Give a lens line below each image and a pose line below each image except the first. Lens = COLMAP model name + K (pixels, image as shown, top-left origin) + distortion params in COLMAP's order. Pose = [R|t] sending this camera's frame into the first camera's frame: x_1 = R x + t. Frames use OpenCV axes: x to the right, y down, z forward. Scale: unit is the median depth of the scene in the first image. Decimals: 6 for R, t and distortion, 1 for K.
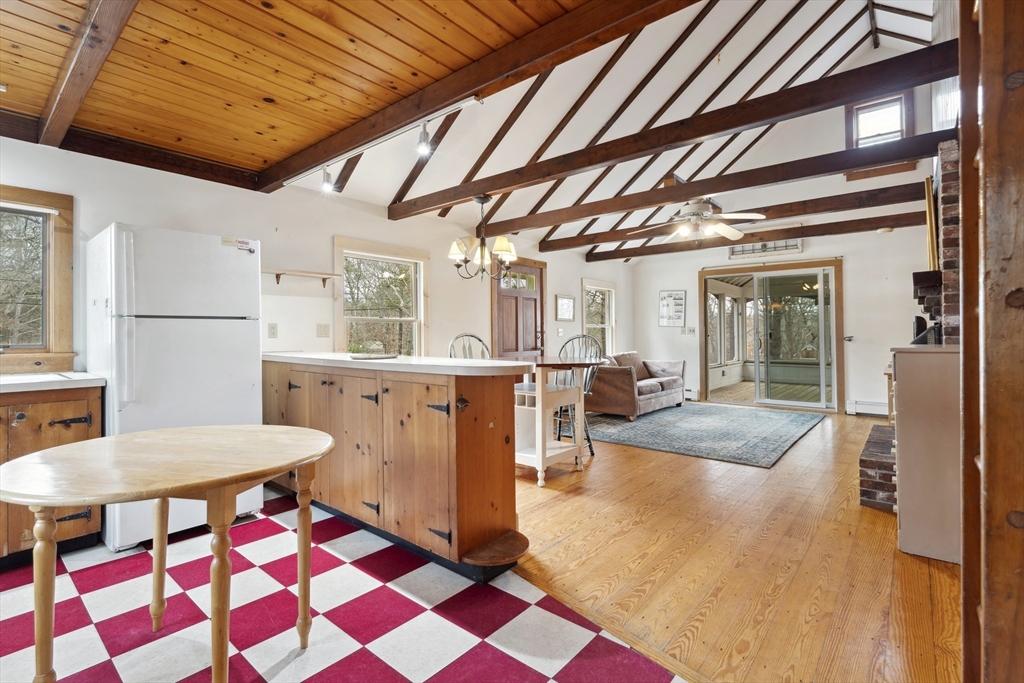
lens RADIAL K [[475.3, 0, 504.7], [0, 475.3, 324.8], [0, 0, 1]] dist [-0.002686, -0.000559]
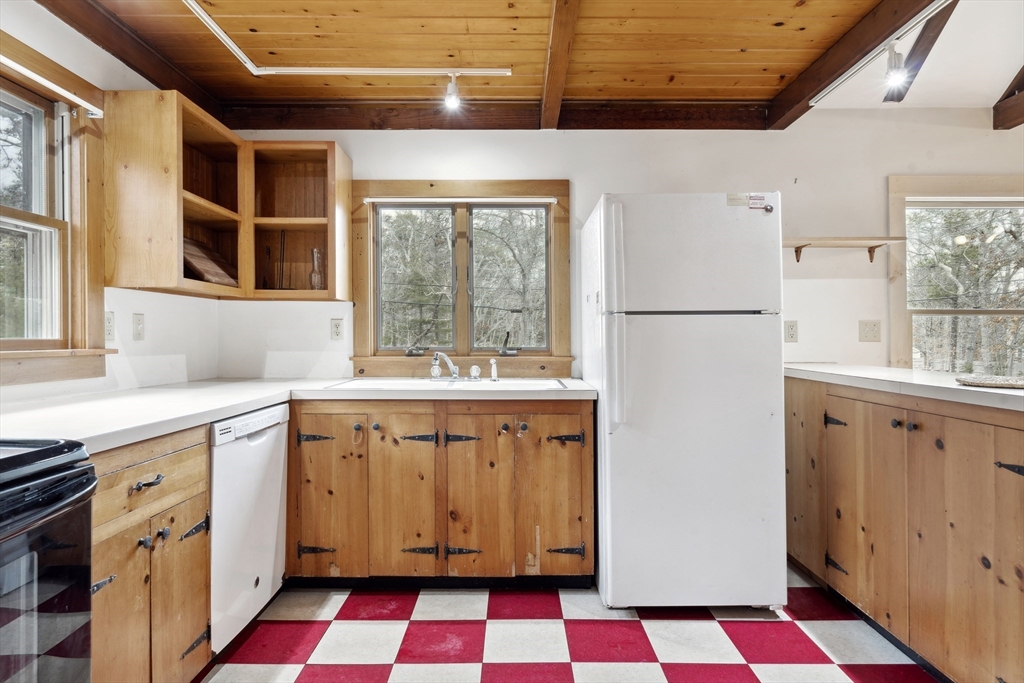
lens RADIAL K [[586.9, 0, 512.6], [0, 586.9, 339.6], [0, 0, 1]] dist [-0.001281, -0.000987]
pose [[0.651750, 0.007154, -0.758400, -0.150483], [0.012058, 0.999731, 0.019793, 0.003824], [0.758338, -0.022044, 0.651489, 0.204718]]
